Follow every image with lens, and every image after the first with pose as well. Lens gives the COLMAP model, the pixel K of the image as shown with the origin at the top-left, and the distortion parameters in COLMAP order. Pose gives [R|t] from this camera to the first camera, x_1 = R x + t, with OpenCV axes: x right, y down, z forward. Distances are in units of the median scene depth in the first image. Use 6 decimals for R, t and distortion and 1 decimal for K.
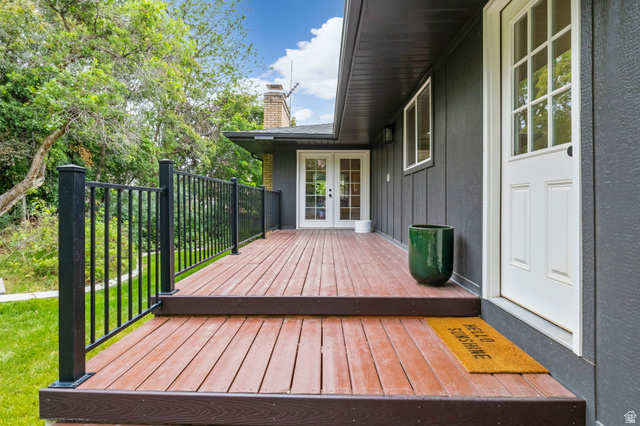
lens RADIAL K [[323.1, 0, 320.4], [0, 323.1, 211.0], [0, 0, 1]] dist [-0.004764, 0.002039]
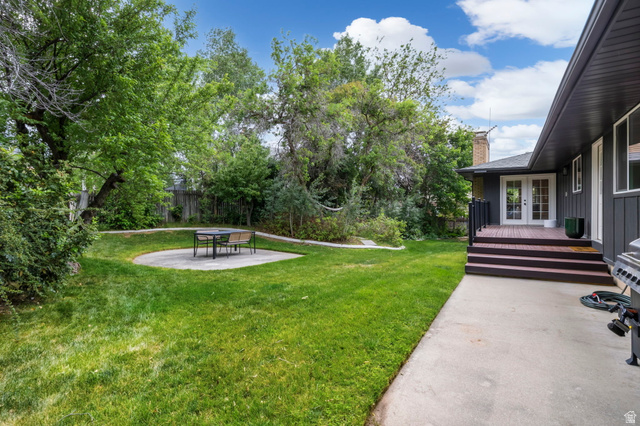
lens RADIAL K [[323.1, 0, 318.6], [0, 323.1, 214.8], [0, 0, 1]] dist [-0.004764, 0.002039]
pose [[0.869181, -0.003063, -0.494485, -0.065854], [-0.000285, 0.999978, -0.006696, 0.015264], [0.494494, 0.005961, 0.869161, -0.841167]]
